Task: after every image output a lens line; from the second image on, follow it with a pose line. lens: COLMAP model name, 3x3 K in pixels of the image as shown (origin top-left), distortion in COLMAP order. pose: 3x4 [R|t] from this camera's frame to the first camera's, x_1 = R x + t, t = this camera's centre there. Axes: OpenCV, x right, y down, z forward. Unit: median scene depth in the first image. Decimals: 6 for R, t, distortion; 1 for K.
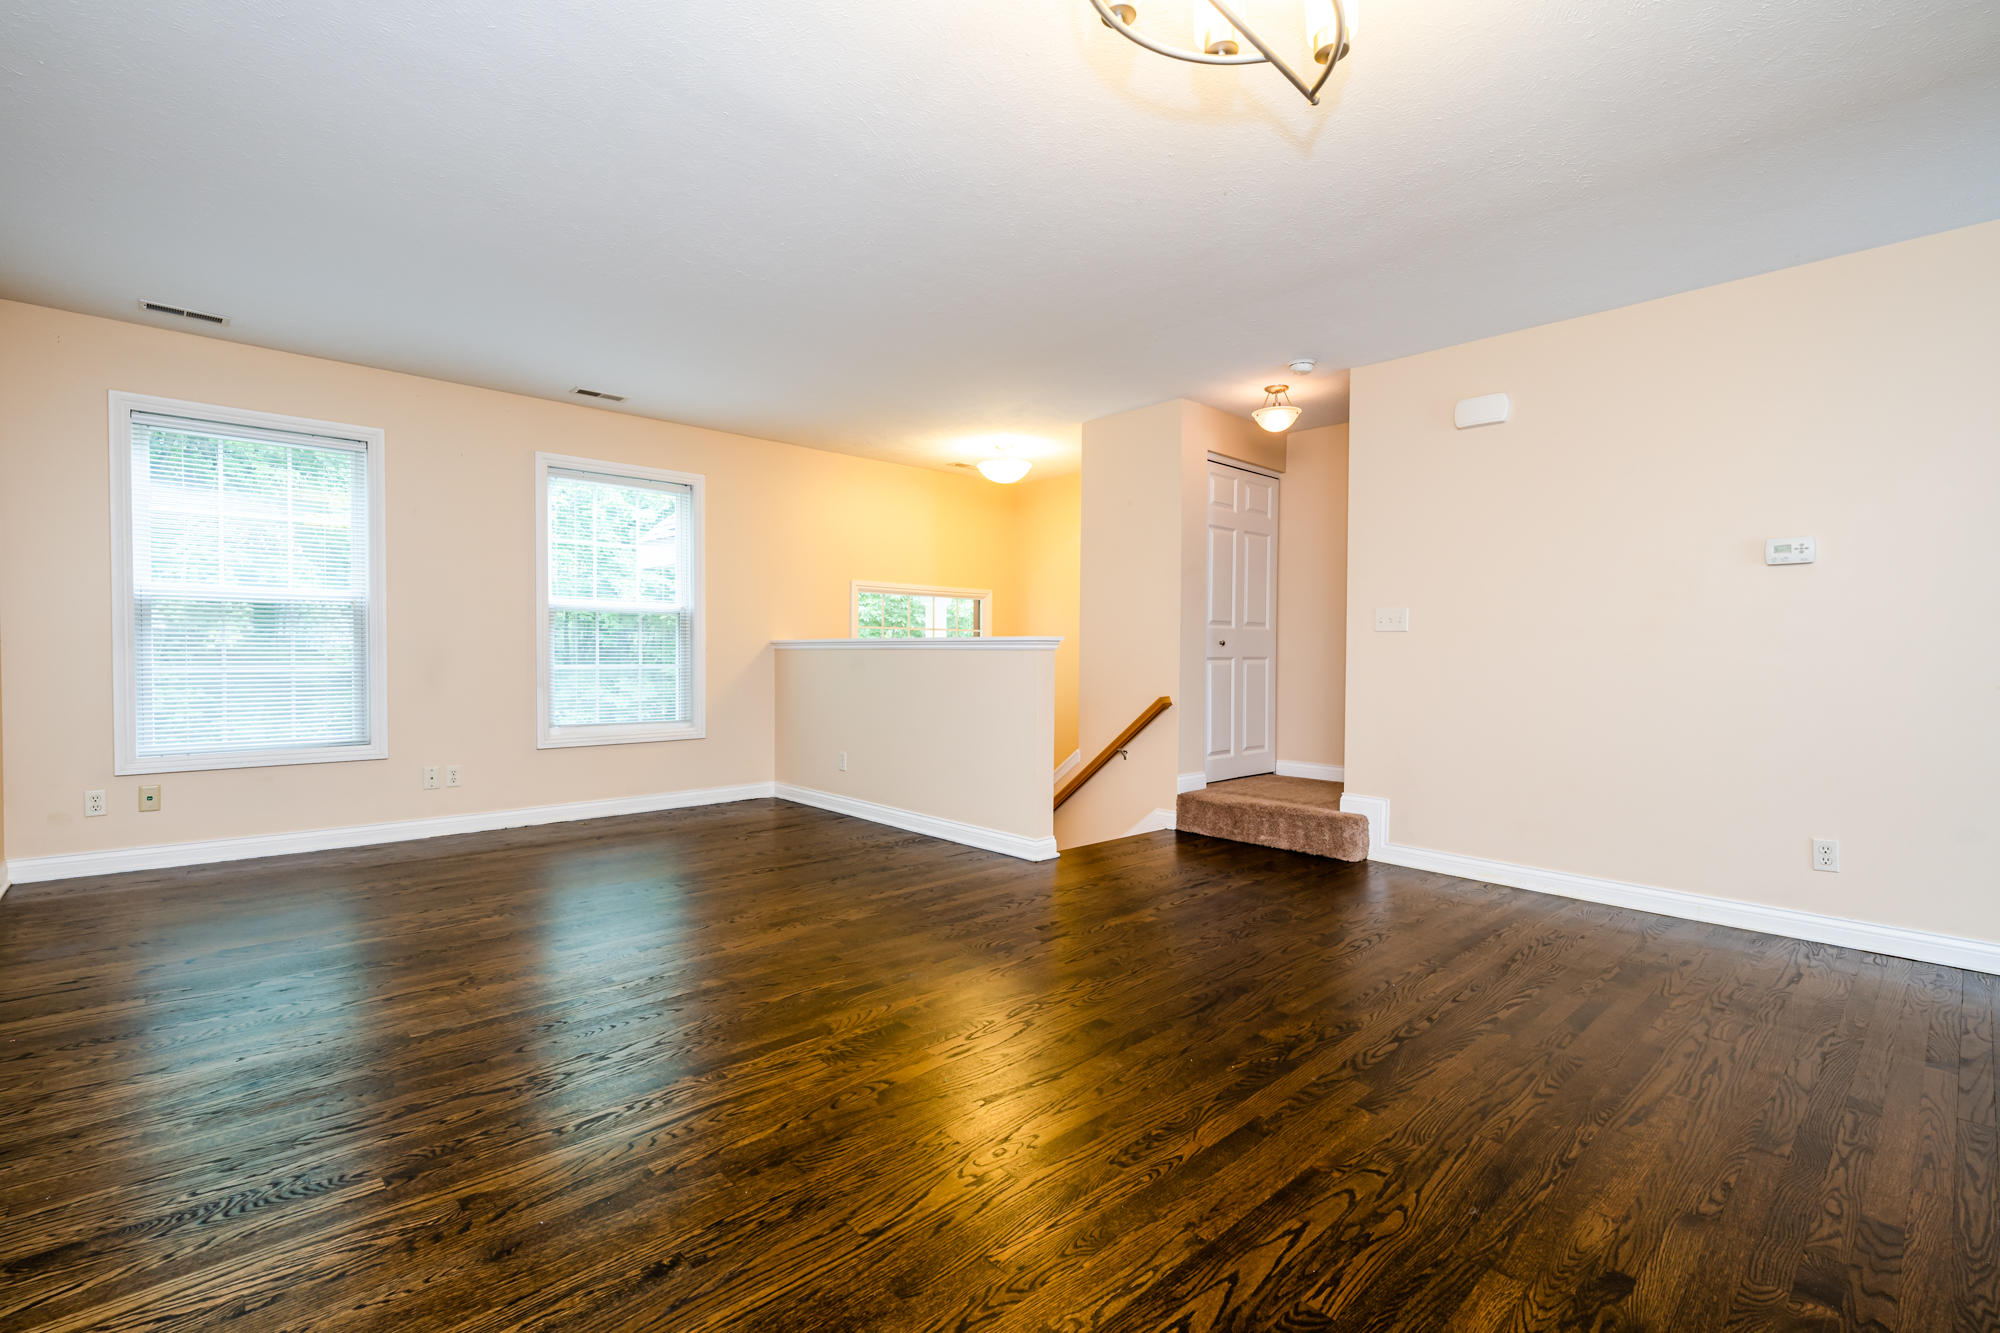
lens RADIAL K [[898.4, 0, 1000.0], [0, 898.4, 666.5], [0, 0, 1]] dist [-0.000426, 0.000547]
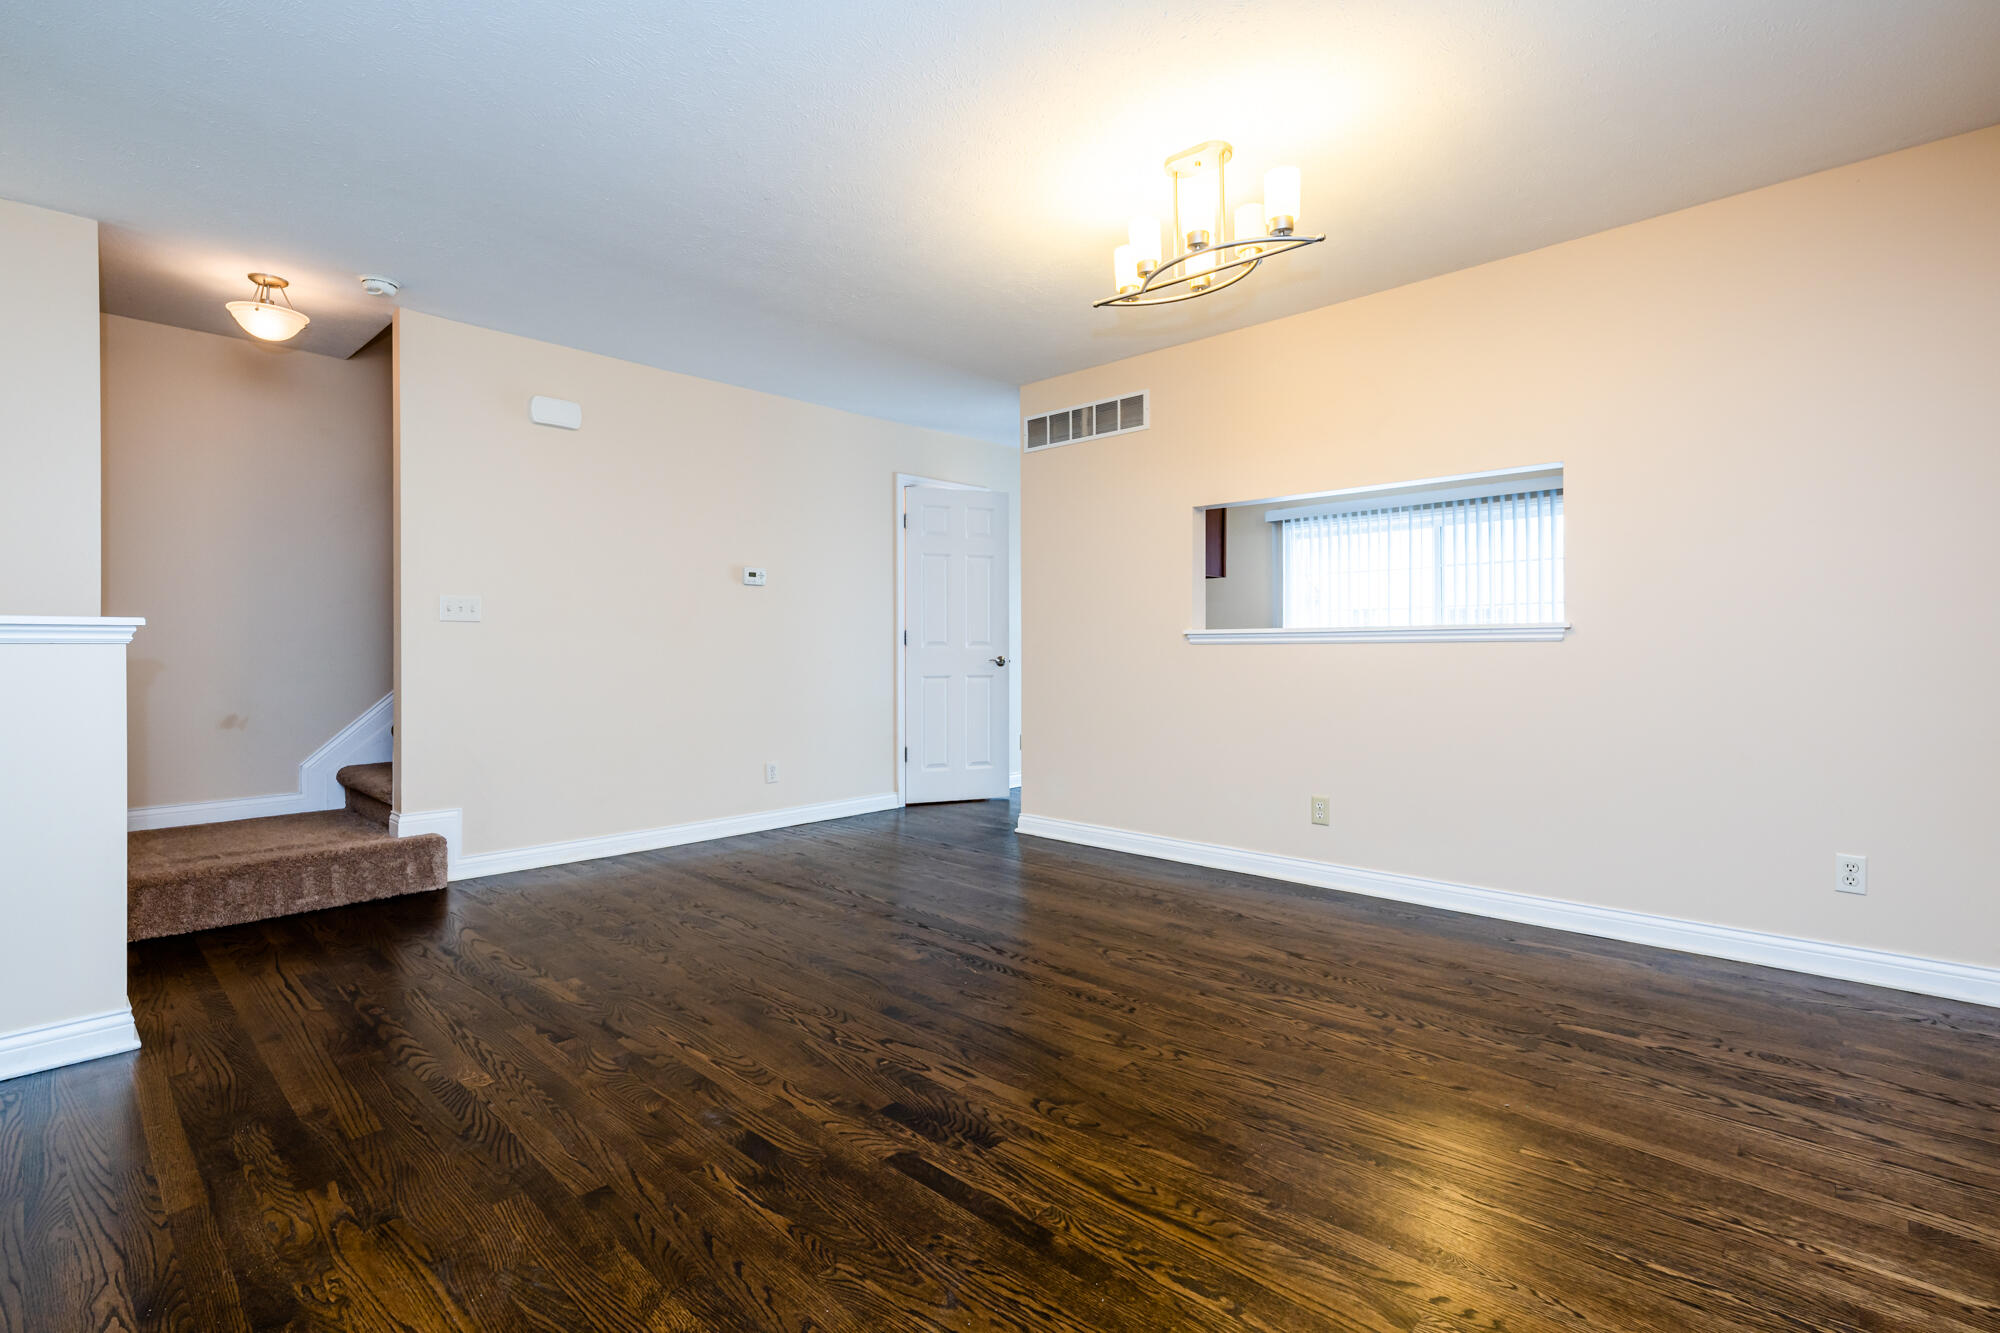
lens RADIAL K [[917.7, 0, 997.8], [0, 917.7, 639.4], [0, 0, 1]] dist [-0.002076, -0.000437]
pose [[-0.069917, 0.002142, 0.997551, -0.647811], [0.017155, 0.999852, -0.000945, -0.013633], [-0.997405, 0.017047, -0.069943, 0.657019]]
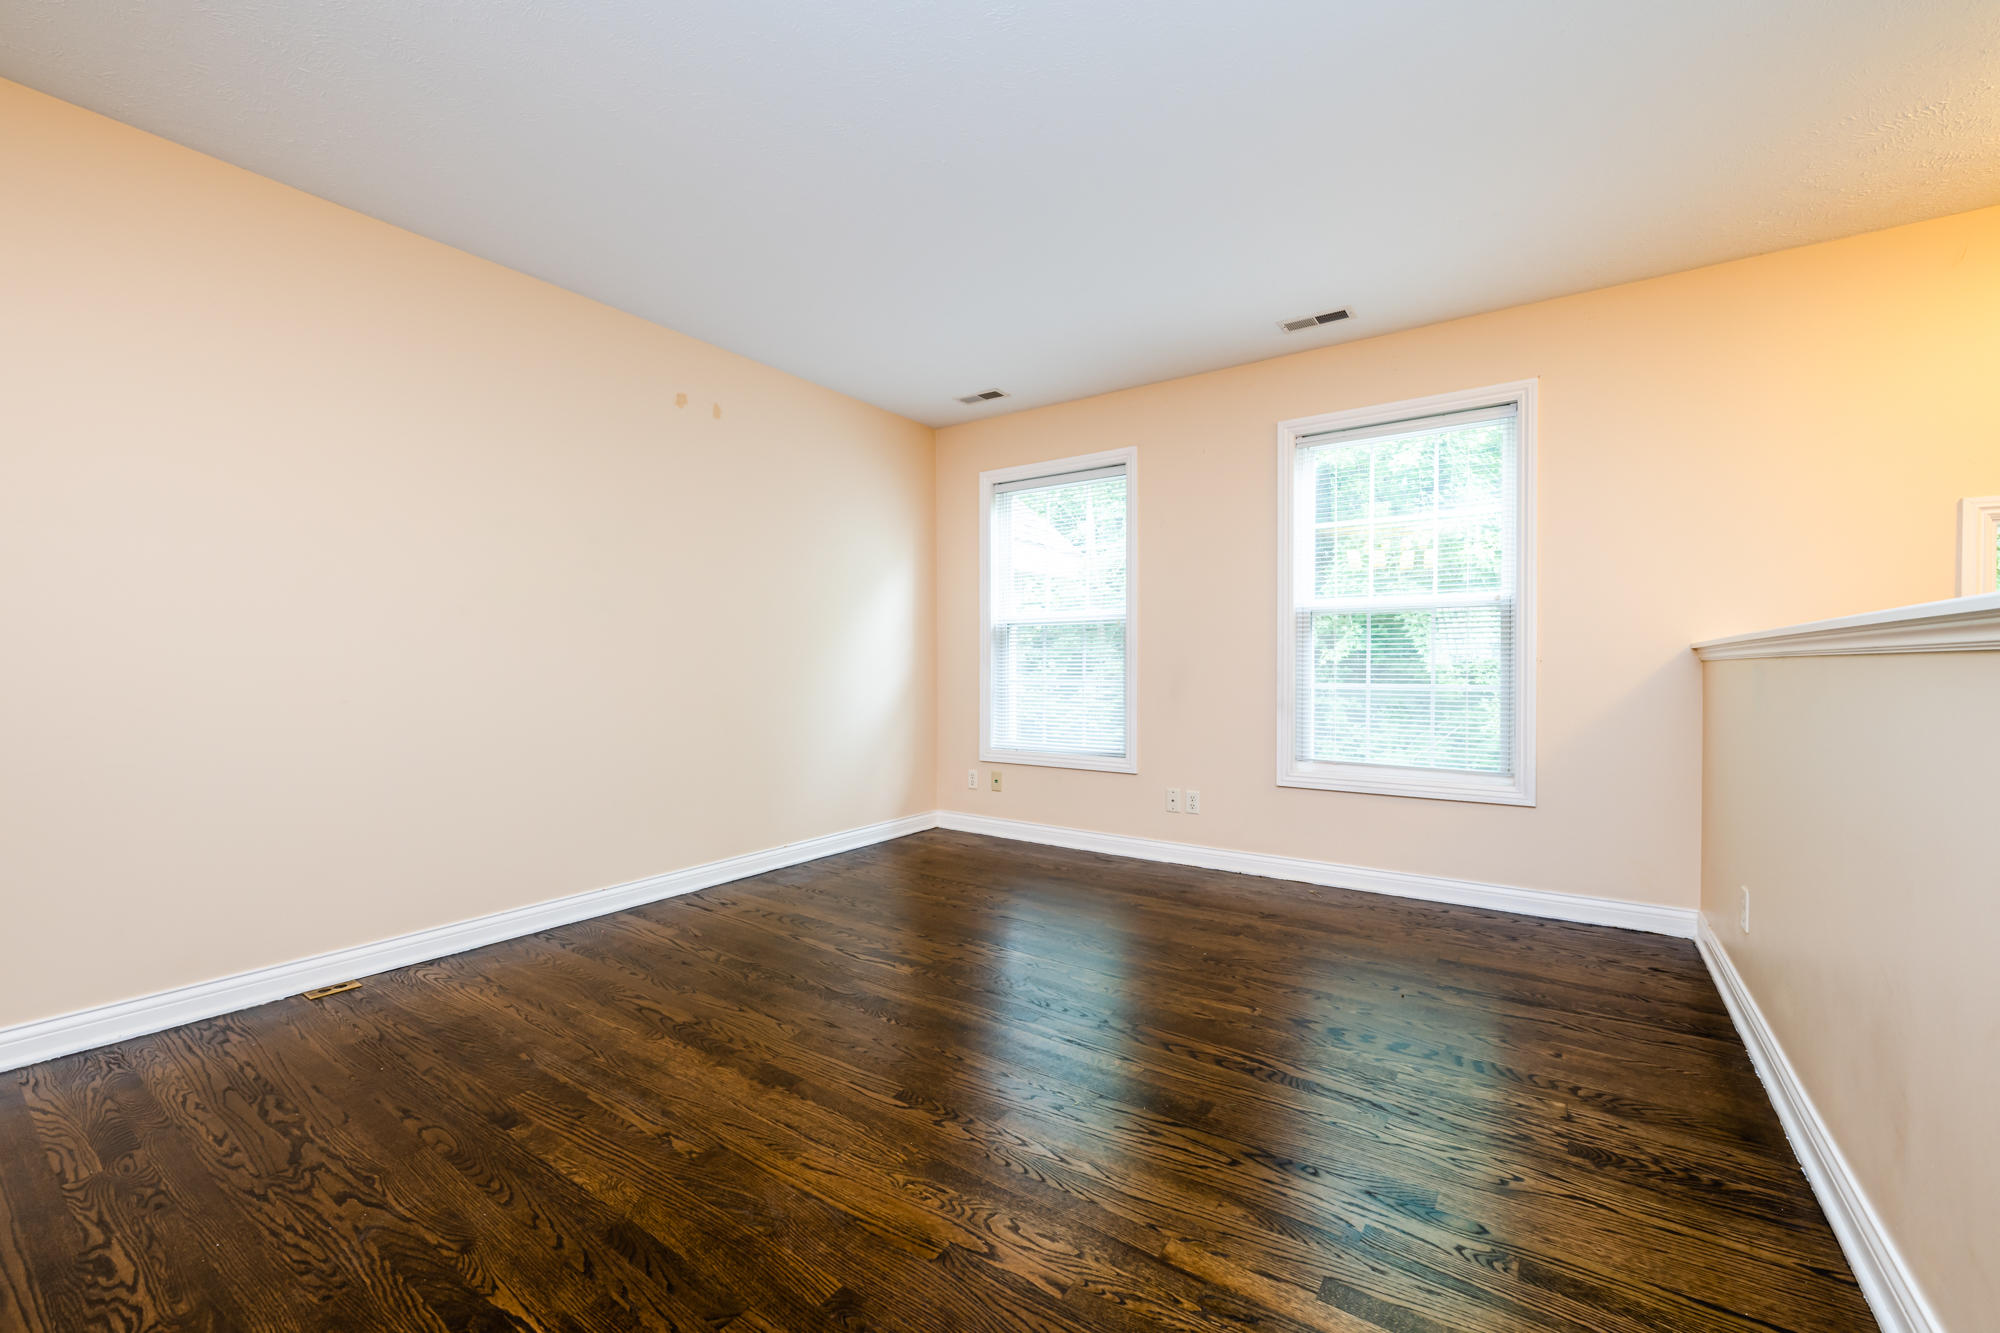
lens RADIAL K [[804.0, 0, 997.9], [0, 804.0, 673.1], [0, 0, 1]] dist [0.000828, -0.000301]
pose [[0.212905, 0.003113, -0.977068, 0.214618], [-0.013458, 0.999909, 0.000253, -0.010804], [0.976980, 0.013096, 0.212927, 0.874705]]
